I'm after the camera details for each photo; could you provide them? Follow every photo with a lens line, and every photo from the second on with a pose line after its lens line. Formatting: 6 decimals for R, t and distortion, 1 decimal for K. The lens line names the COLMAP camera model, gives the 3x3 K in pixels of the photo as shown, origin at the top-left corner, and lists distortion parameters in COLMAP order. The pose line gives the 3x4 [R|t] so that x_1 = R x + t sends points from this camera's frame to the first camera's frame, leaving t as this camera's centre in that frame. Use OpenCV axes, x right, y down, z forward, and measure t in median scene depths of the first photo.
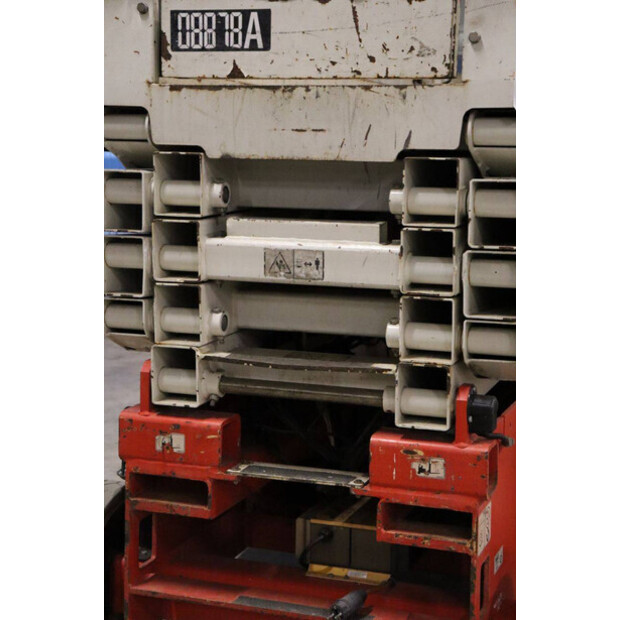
lens RADIAL K [[1208.0, 0, 318.2], [0, 1208.0, 312.4], [0, 0, 1]] dist [0.297994, 0.000000]
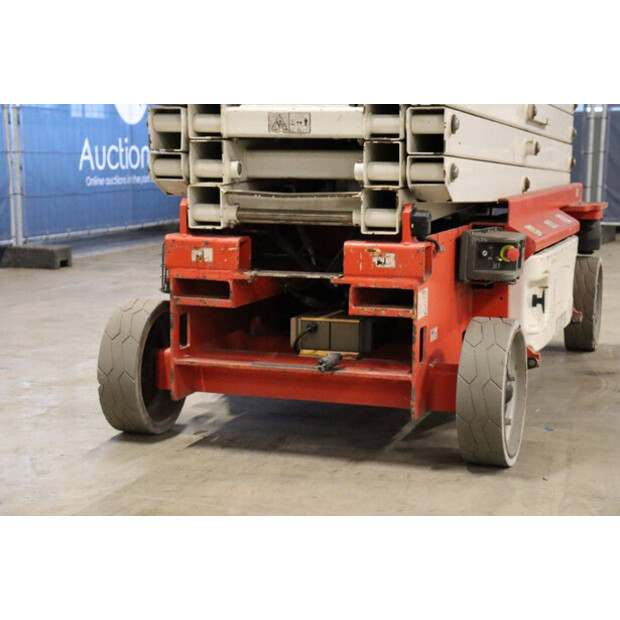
lens RADIAL K [[1273.5, 0, 316.7], [0, 1273.5, 303.9], [0, 0, 1]] dist [0.227200, 0.000000]
pose [[0.999604, -0.010399, 0.026131, -0.029472], [0.010434, 0.999945, -0.001188, 0.174909], [-0.026118, 0.001461, 0.999658, -0.507462]]
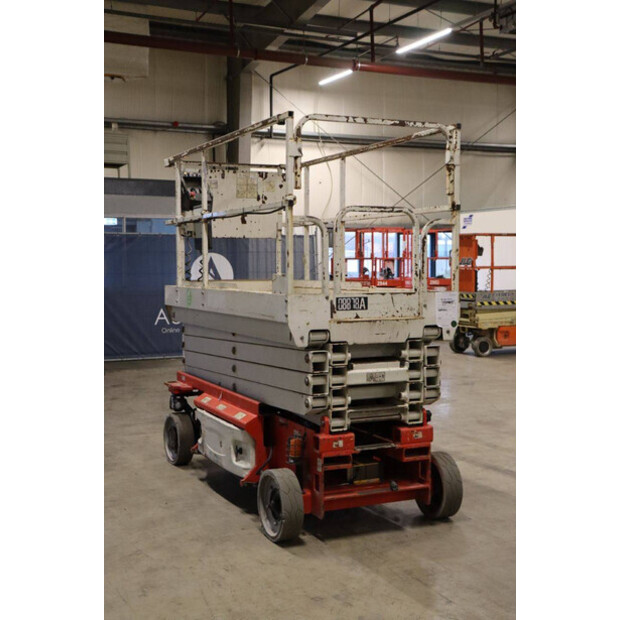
lens RADIAL K [[884.5, 0, 311.5], [0, 884.5, 312.6], [0, 0, 1]] dist [0.059124, 0.000000]
pose [[0.710009, -0.063306, 0.701341, -1.686108], [0.106929, 0.994094, -0.018520, -0.176700], [-0.696027, 0.088143, 0.712585, -0.491517]]
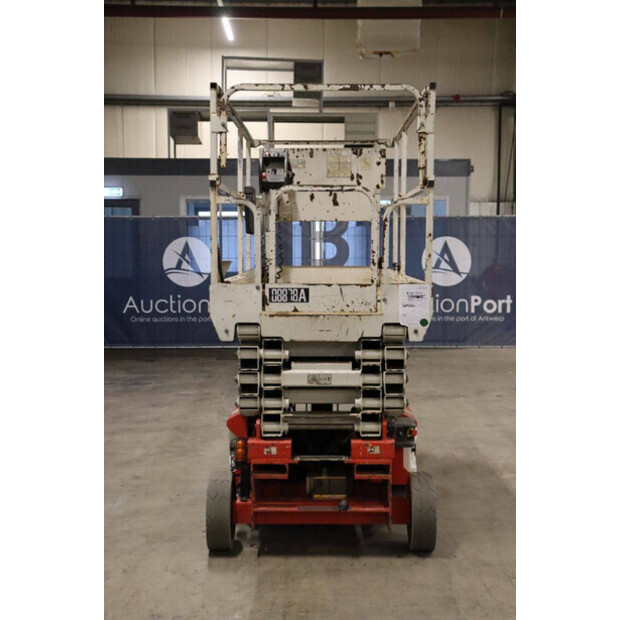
lens RADIAL K [[926.8, 0, 313.7], [0, 926.8, 310.5], [0, 0, 1]] dist [0.086065, 0.000000]
pose [[0.943230, -0.042376, 0.329426, -0.701945], [0.059881, 0.997272, -0.043167, -0.103643], [-0.326698, 0.060443, 0.943194, -0.944842]]
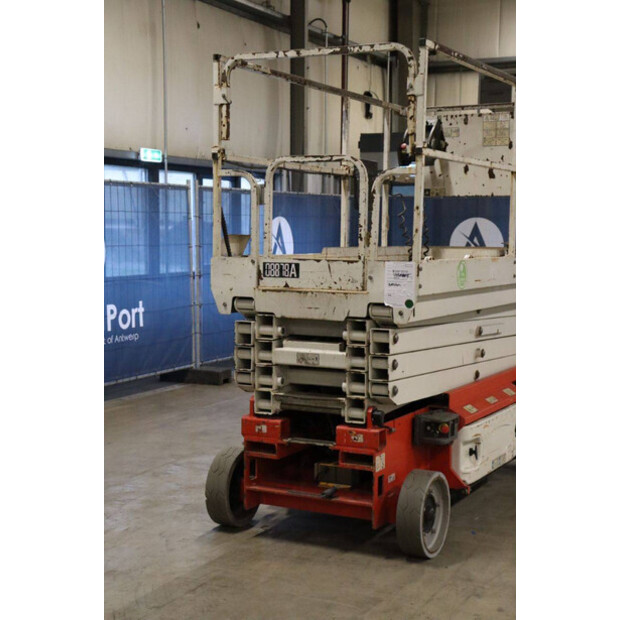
lens RADIAL K [[1075.8, 0, 309.4], [0, 1075.8, 310.8], [0, 0, 1]] dist [0.176467, 0.000000]
pose [[0.991967, 0.001527, -0.126491, 0.271970], [-0.008270, 0.998571, -0.052805, -0.020678], [0.126230, 0.053427, 0.990561, -1.269795]]
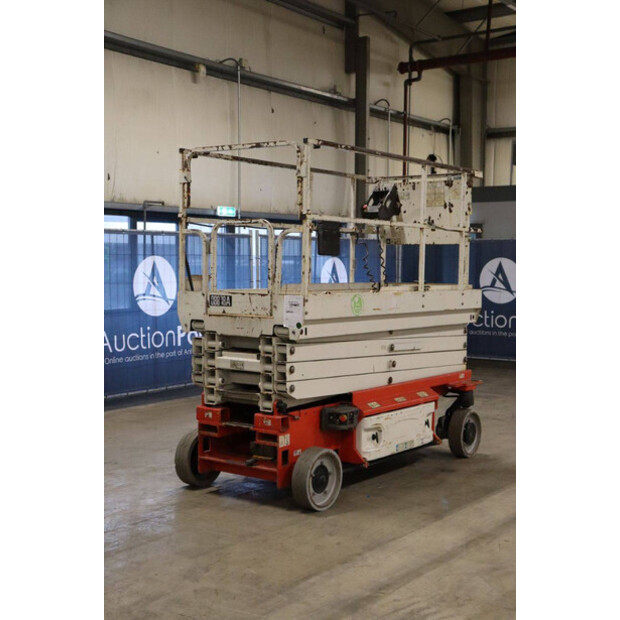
lens RADIAL K [[926.8, 0, 314.4], [0, 926.8, 307.1], [0, 0, 1]] dist [0.086065, 0.000000]
pose [[0.959095, 0.003806, -0.283058, 0.969712], [-0.027288, 0.996496, -0.079063, 0.001100], [0.281765, 0.083553, 0.955839, -1.562068]]
